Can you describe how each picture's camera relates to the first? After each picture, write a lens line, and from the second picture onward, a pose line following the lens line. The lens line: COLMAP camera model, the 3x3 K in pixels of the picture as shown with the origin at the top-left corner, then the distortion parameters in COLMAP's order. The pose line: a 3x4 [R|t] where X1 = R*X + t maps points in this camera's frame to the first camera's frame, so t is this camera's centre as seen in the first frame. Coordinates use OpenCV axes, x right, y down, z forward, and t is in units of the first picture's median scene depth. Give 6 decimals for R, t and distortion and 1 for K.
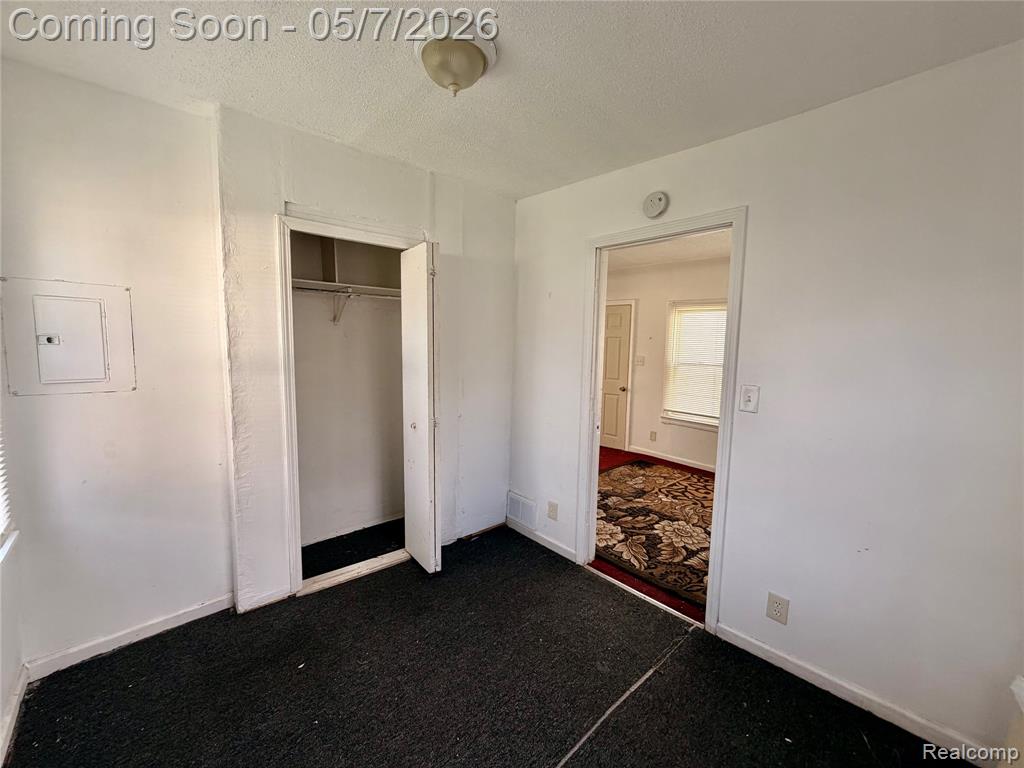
lens RADIAL K [[408.4, 0, 510.3], [0, 408.4, 385.3], [0, 0, 1]] dist [-0.002339, -0.000155]
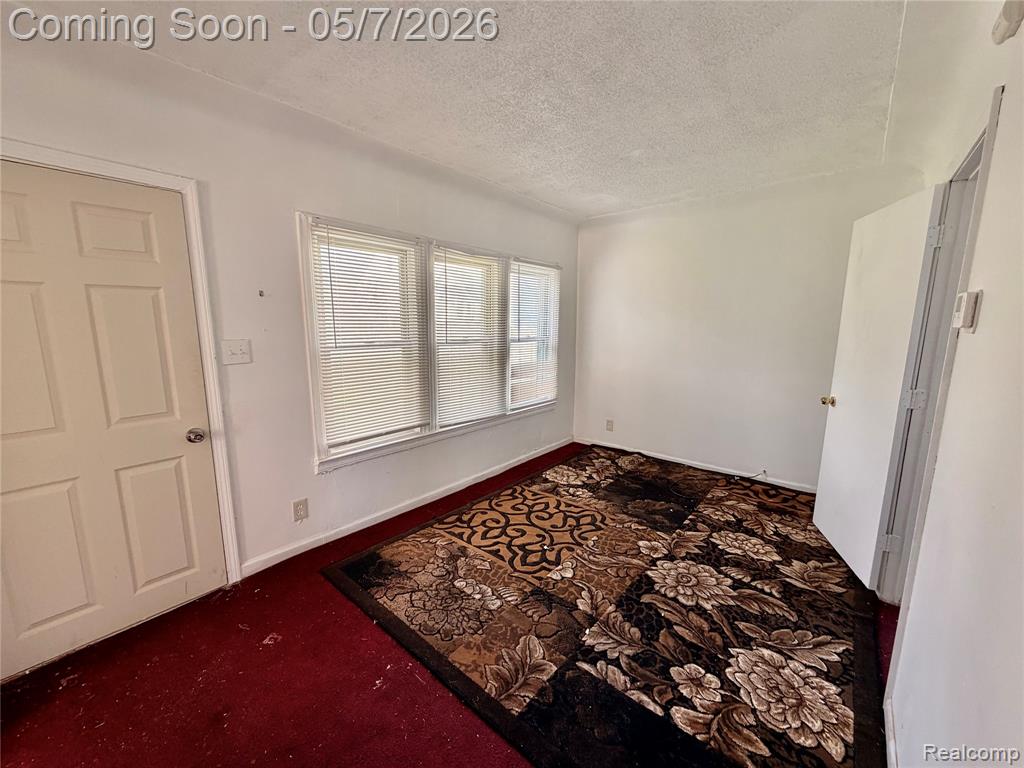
lens RADIAL K [[408.4, 0, 506.9], [0, 408.4, 384.0], [0, 0, 1]] dist [-0.002339, -0.000155]
pose [[-0.115011, -0.182662, 0.976426, -0.134826], [0.094905, 0.976432, 0.193841, -0.109169], [-0.988820, 0.114961, -0.094965, 1.049905]]
